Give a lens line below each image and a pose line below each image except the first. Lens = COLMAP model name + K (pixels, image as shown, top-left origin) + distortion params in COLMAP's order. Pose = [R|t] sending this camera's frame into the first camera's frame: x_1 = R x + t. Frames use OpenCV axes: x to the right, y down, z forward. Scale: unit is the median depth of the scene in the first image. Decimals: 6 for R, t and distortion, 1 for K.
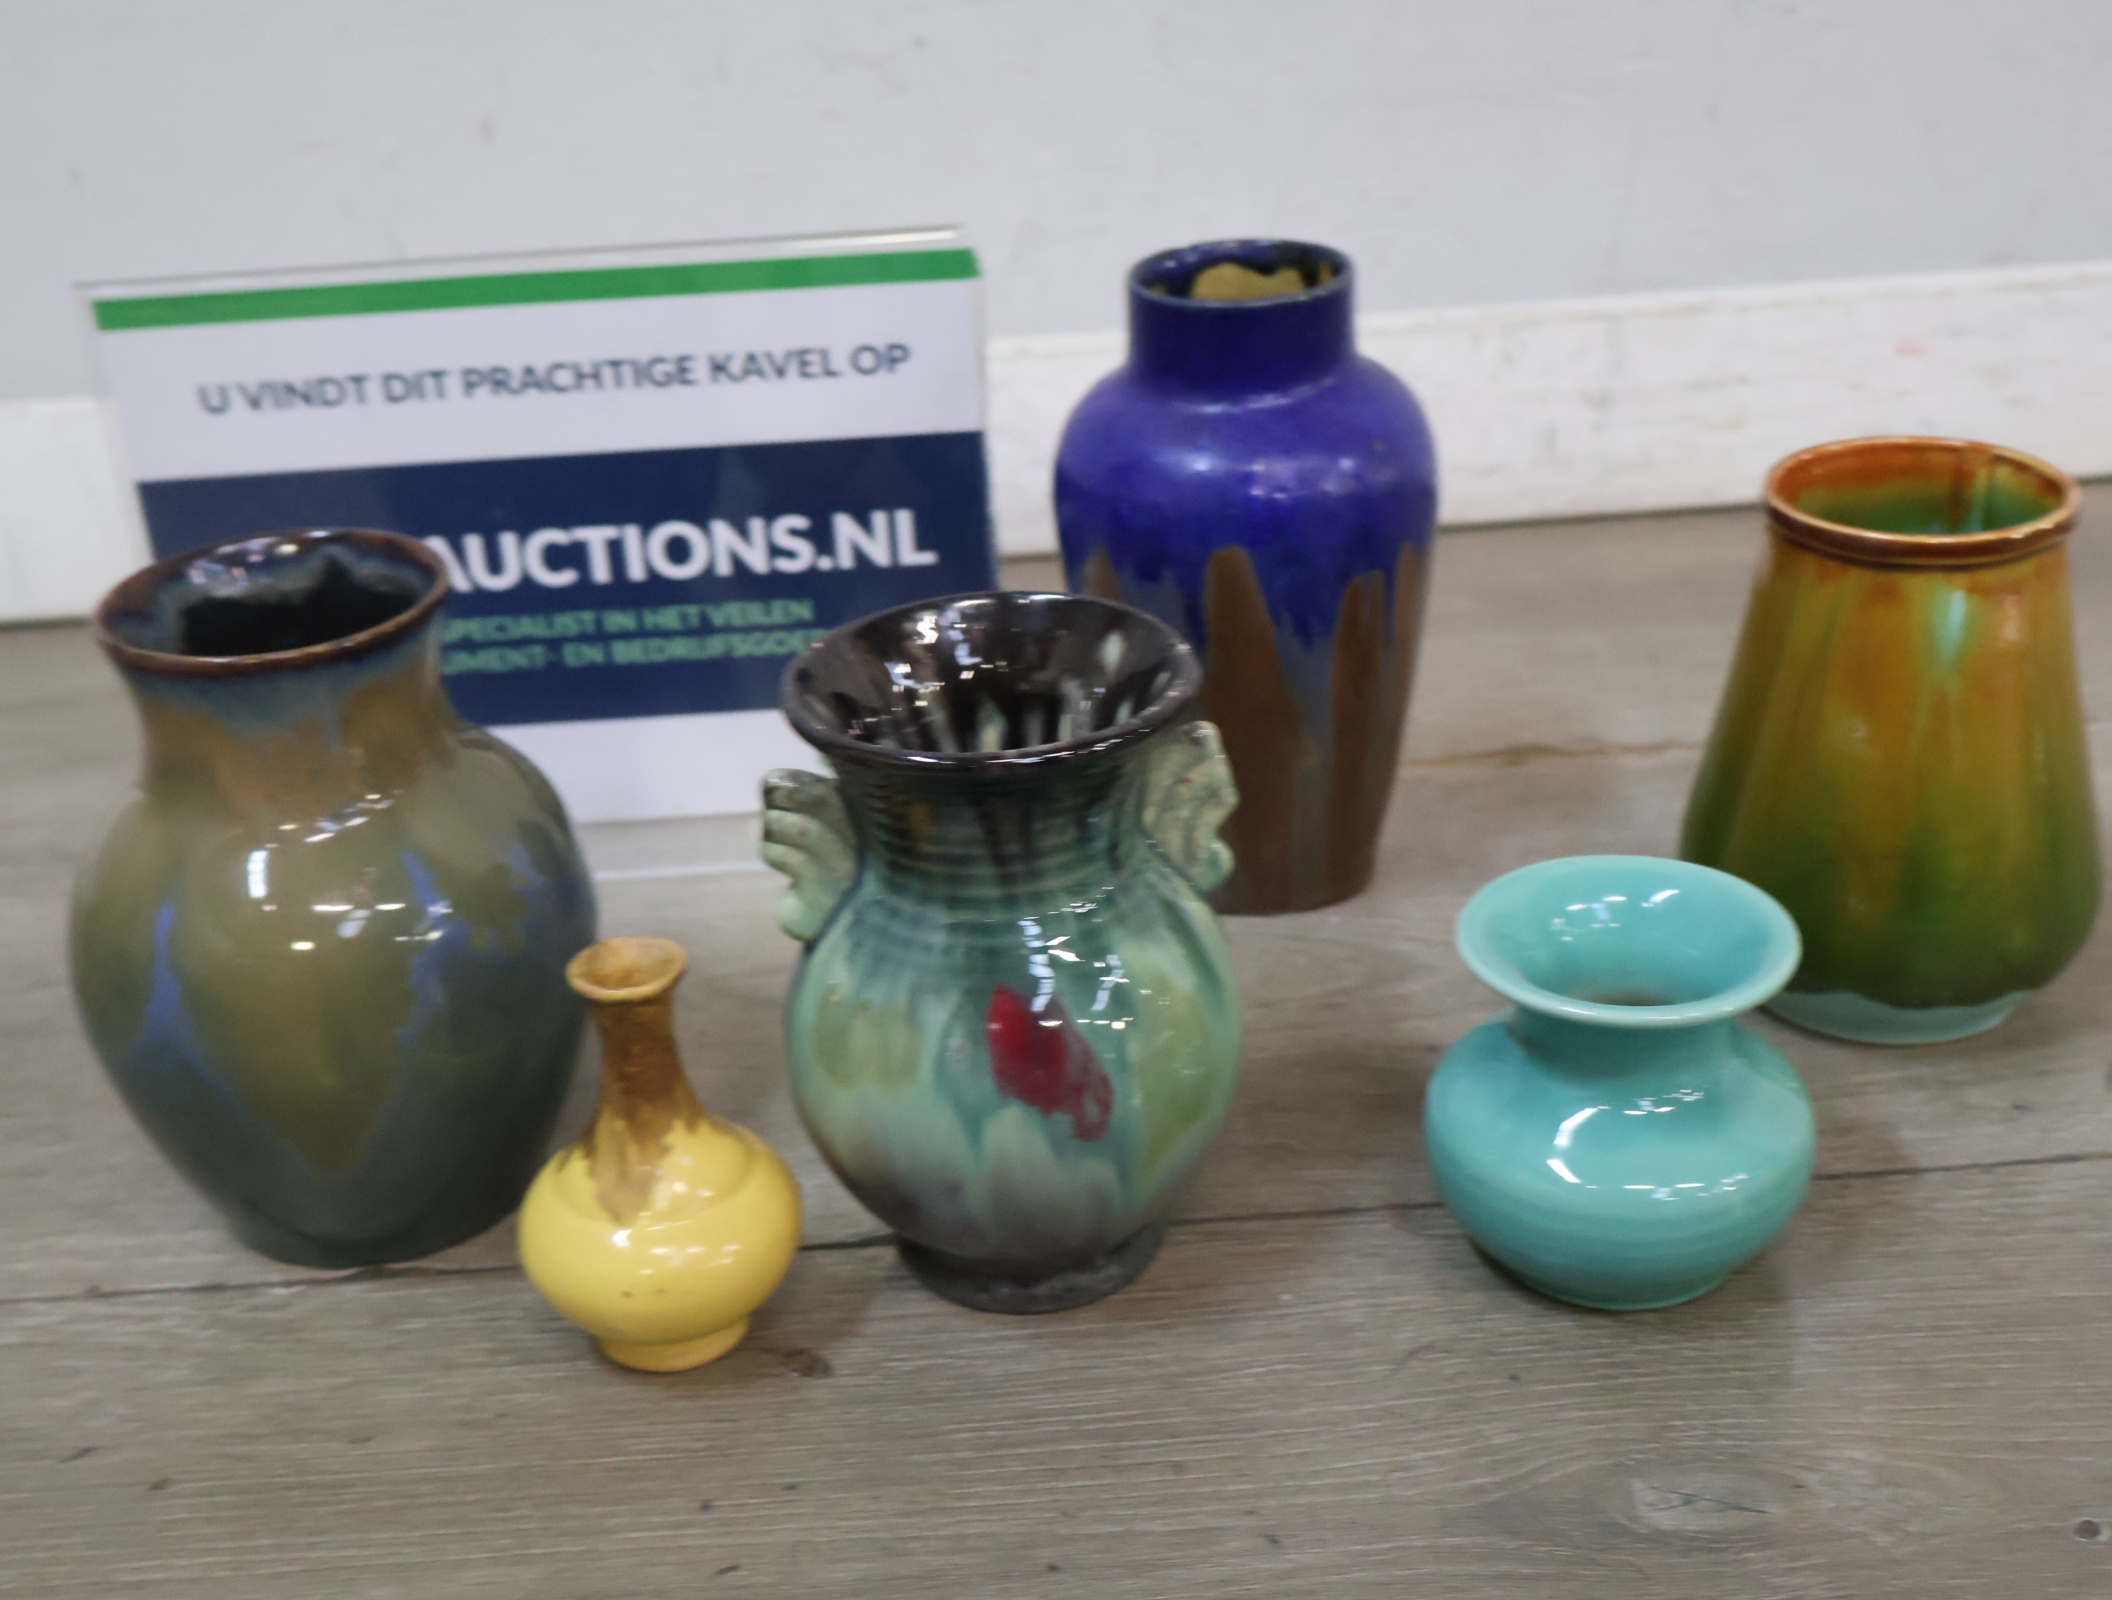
lens RADIAL K [[2662.9, 0, 1052.6], [0, 2662.9, 800.2], [0, 0, 1]] dist [0.000653, 0.000000]
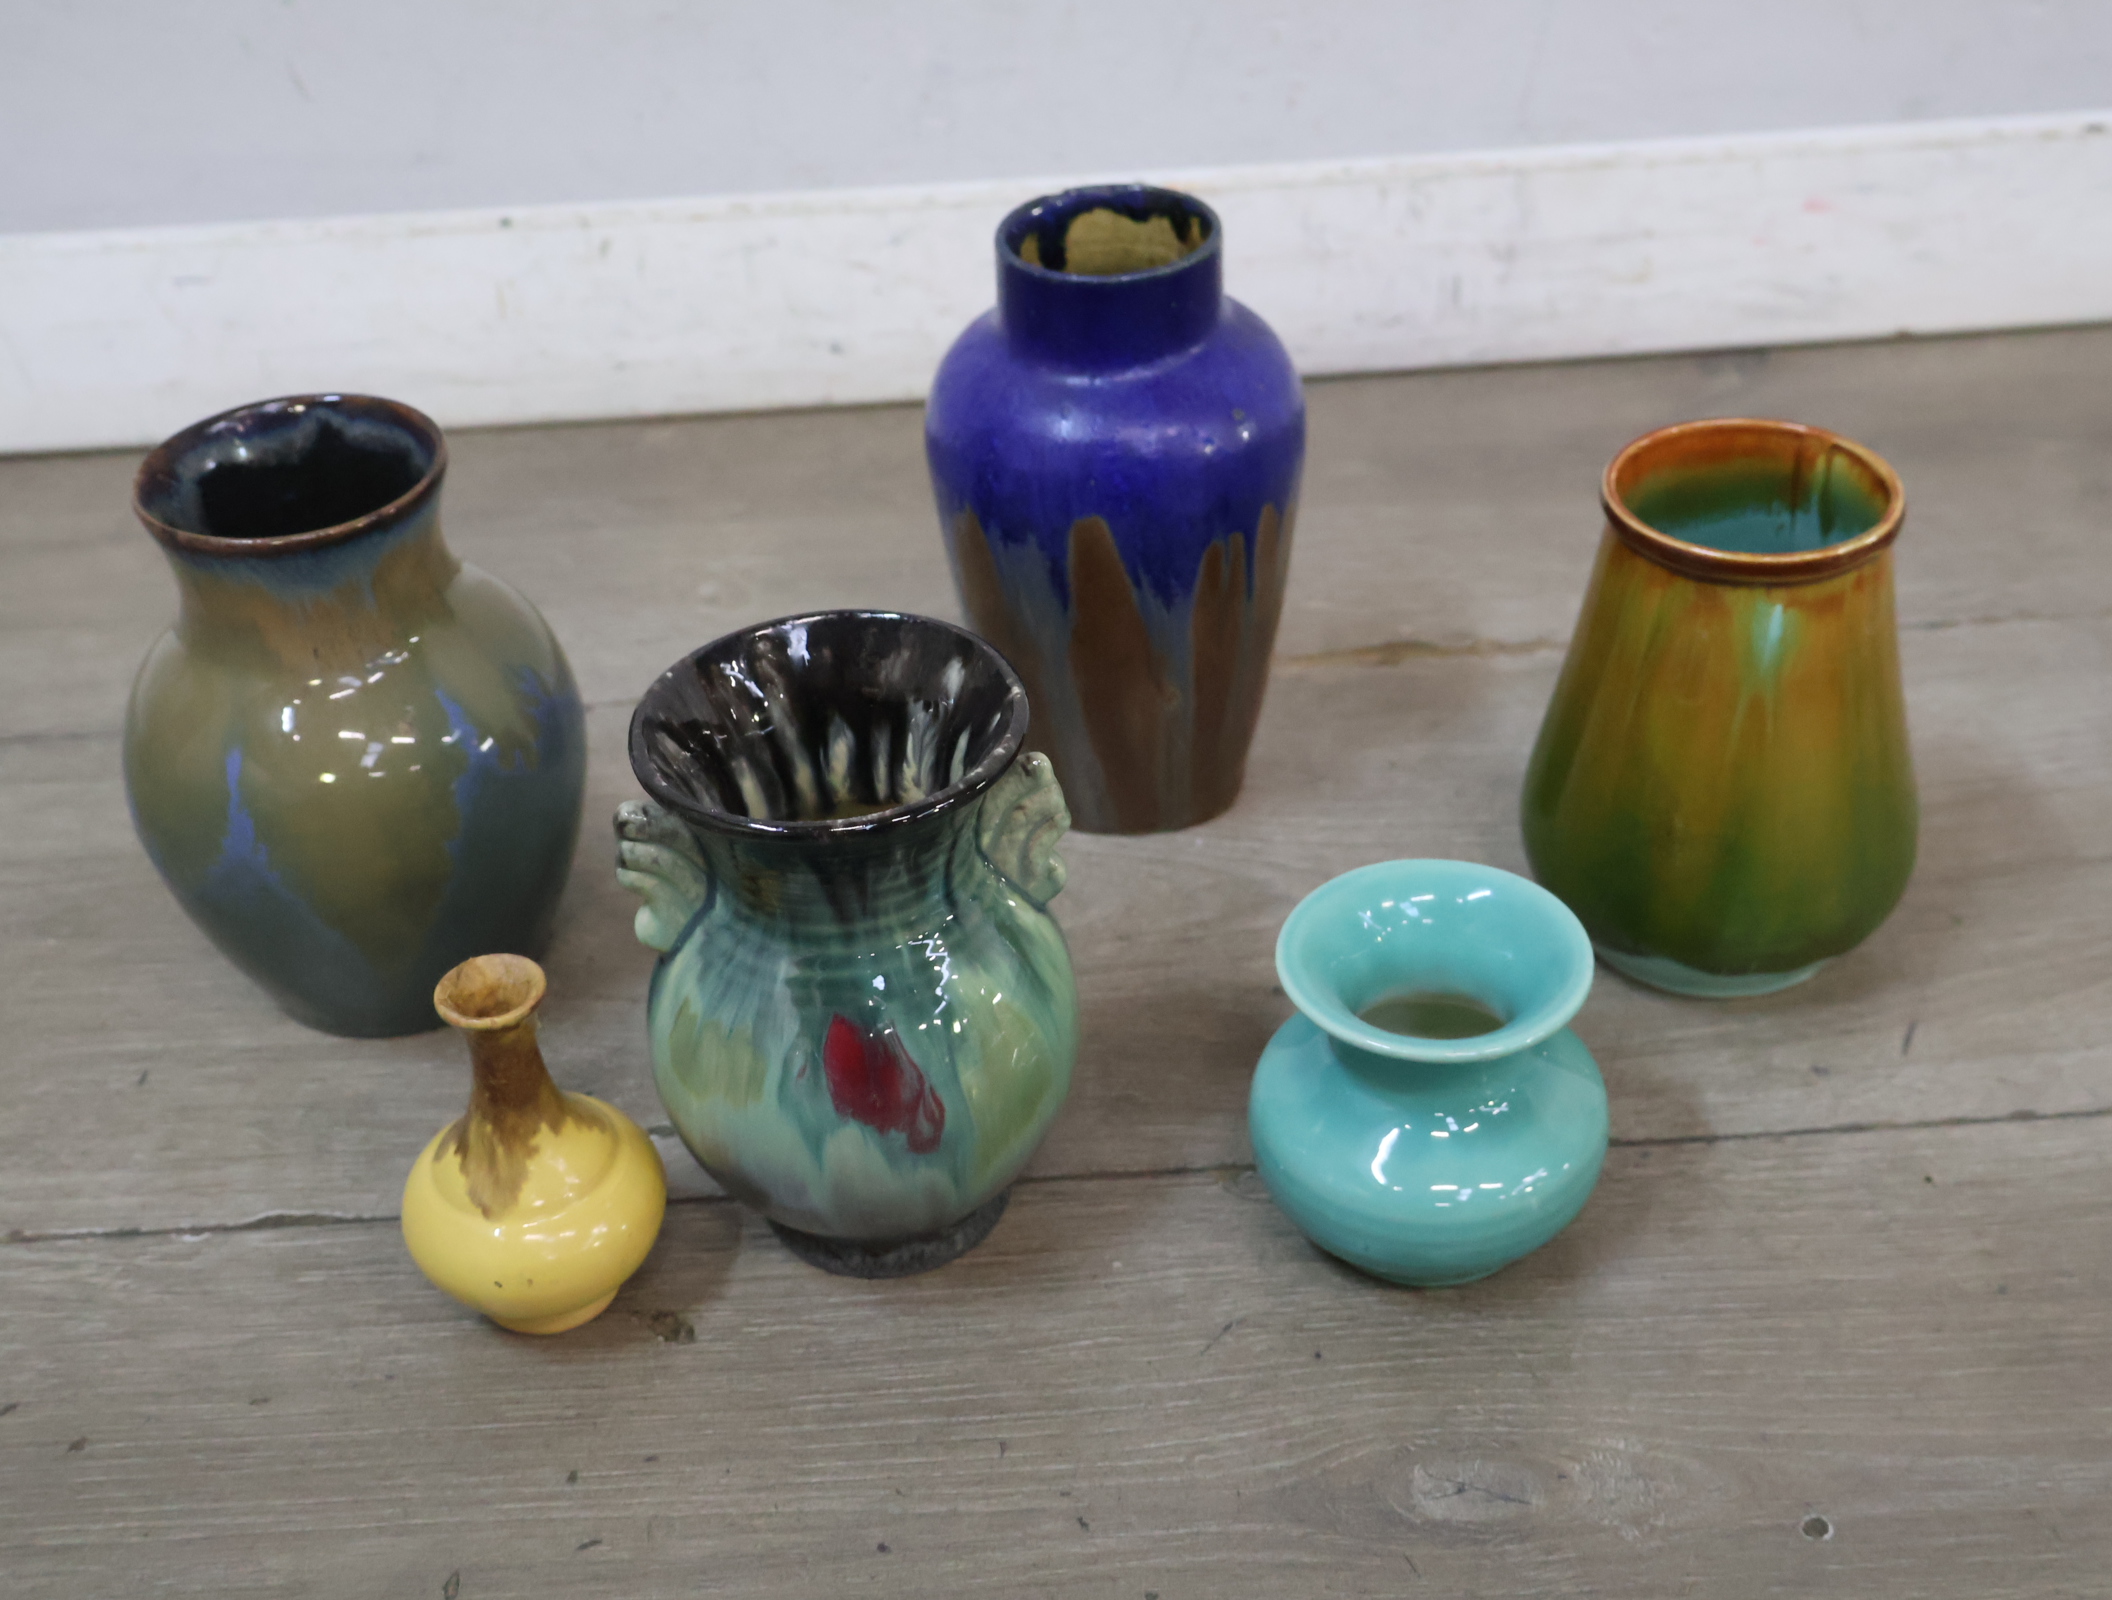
lens RADIAL K [[2662.9, 0, 1064.5], [0, 2662.9, 808.0], [0, 0, 1]] dist [0.000653, 0.000000]
pose [[0.999961, 0.007942, 0.003922, 0.062957], [-0.008470, 0.986872, 0.161285, -0.177066], [-0.002589, -0.161312, 0.986900, -0.038869]]
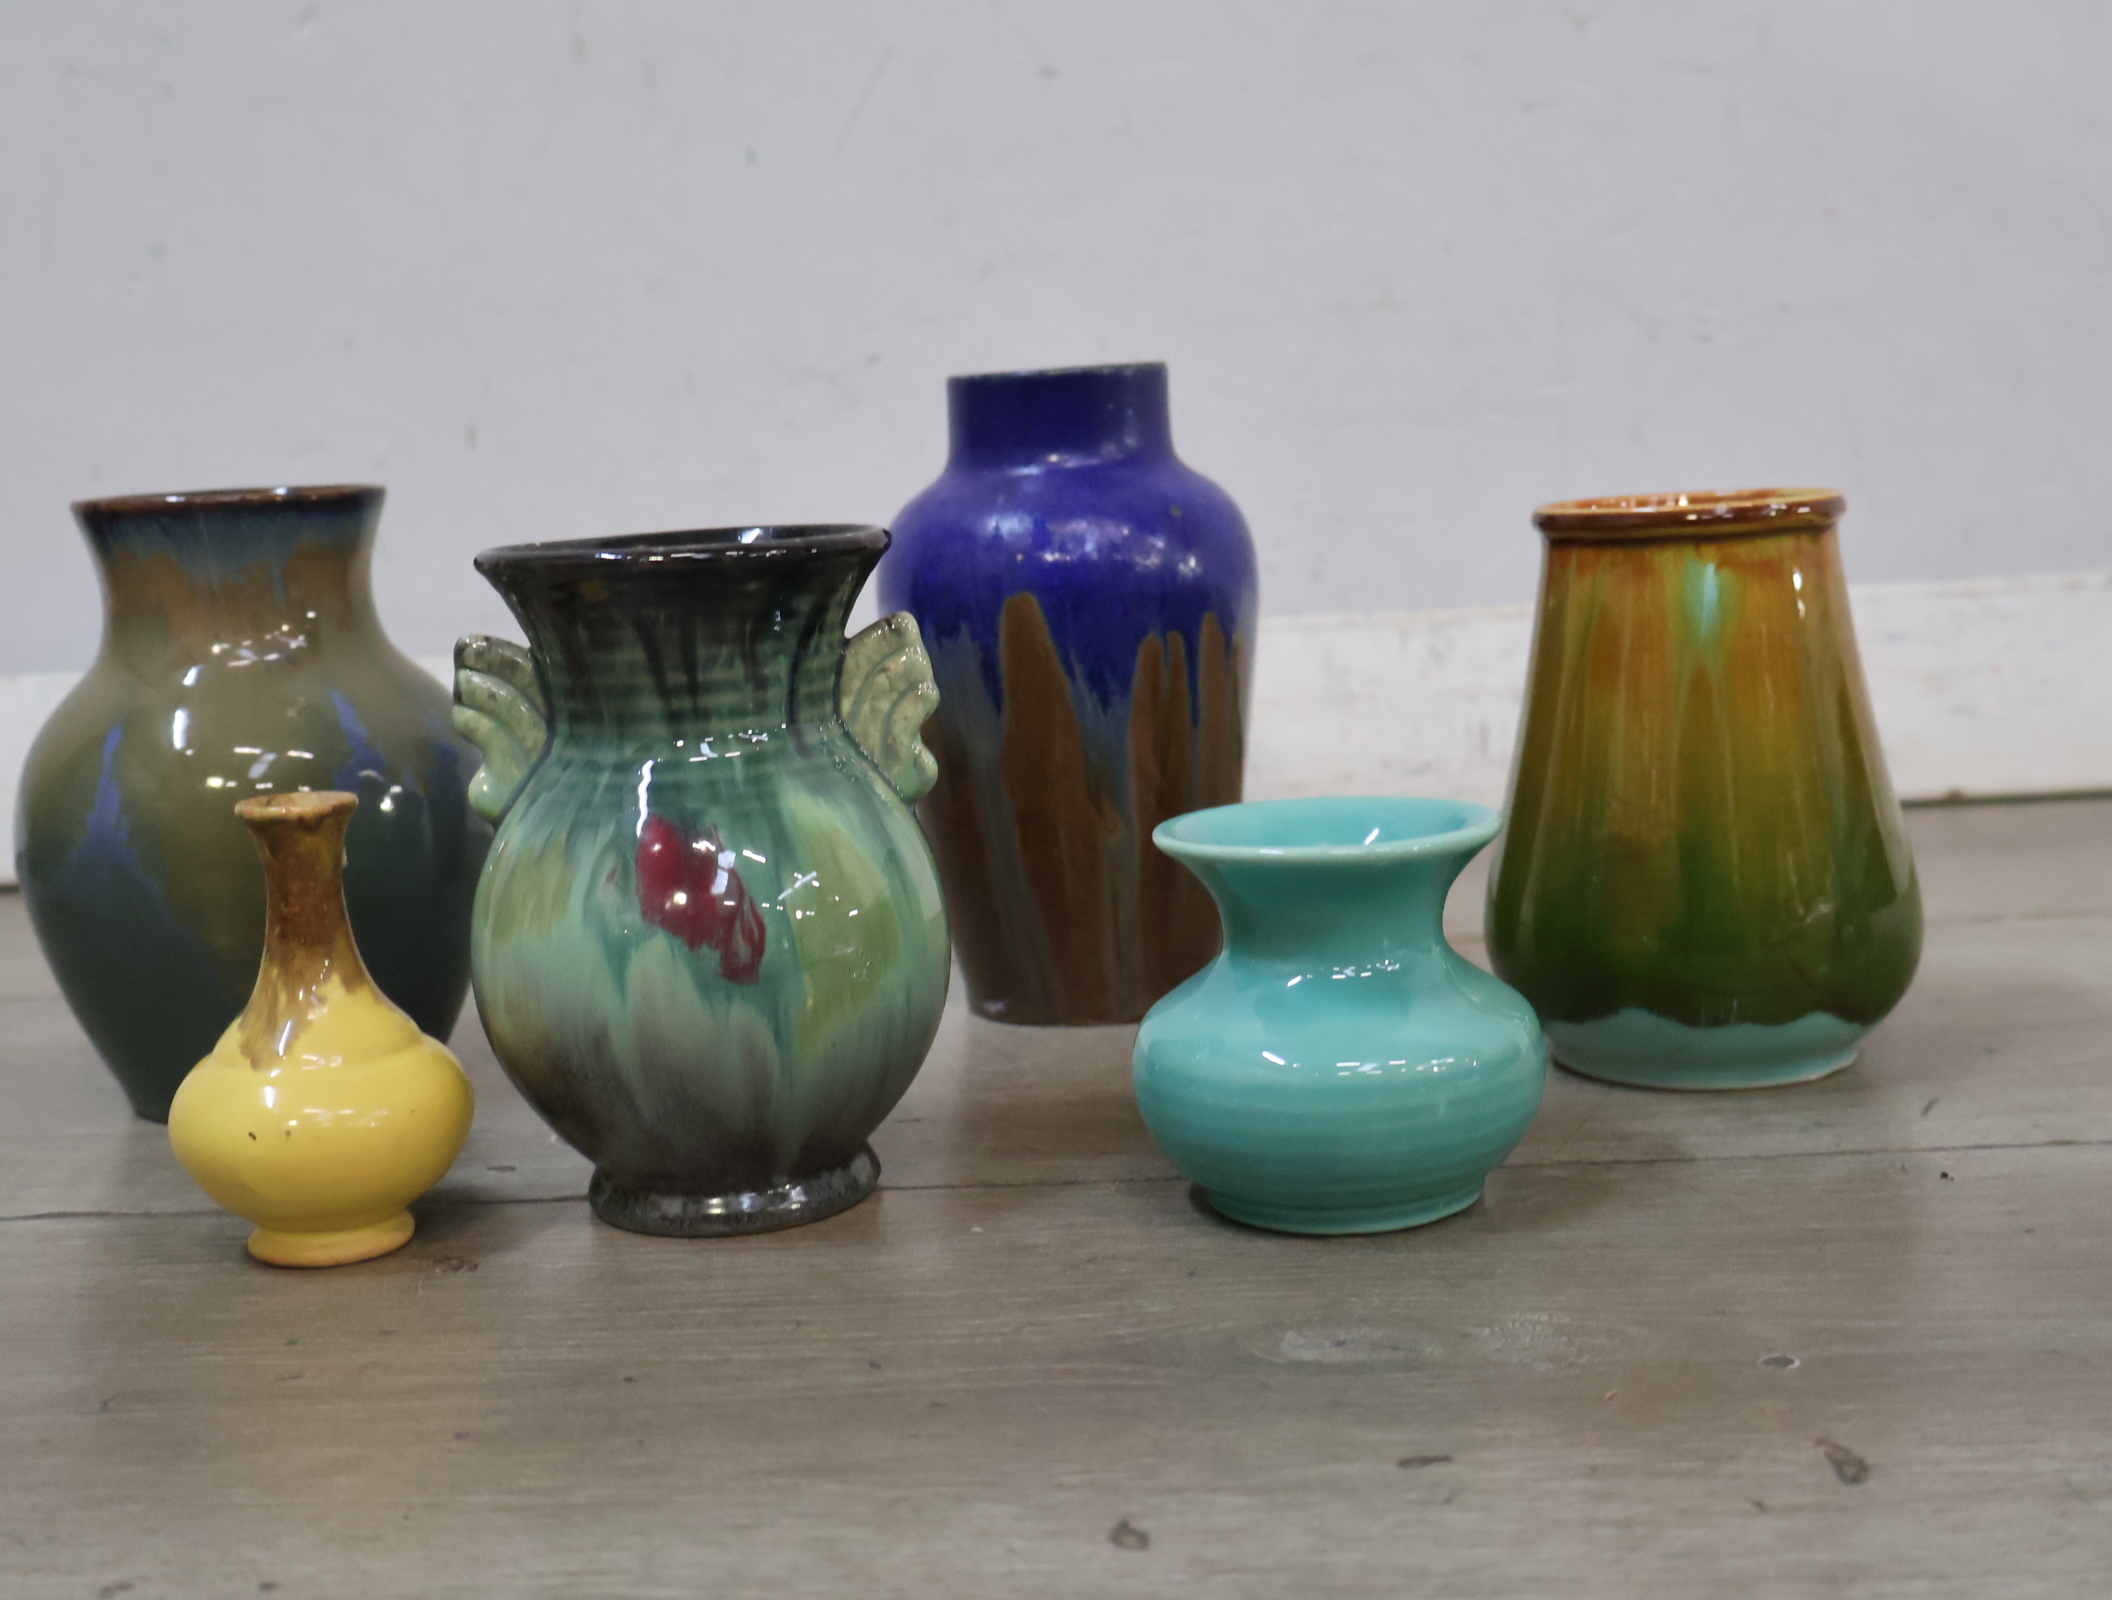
lens RADIAL K [[2662.9, 0, 1055.9], [0, 2662.9, 795.3], [0, 0, 1]] dist [0.000653, 0.000000]
pose [[0.995406, 0.016222, -0.094365, 0.207860], [-0.044595, 0.950668, -0.306988, 0.338501], [0.084729, 0.309786, 0.947024, 0.080509]]
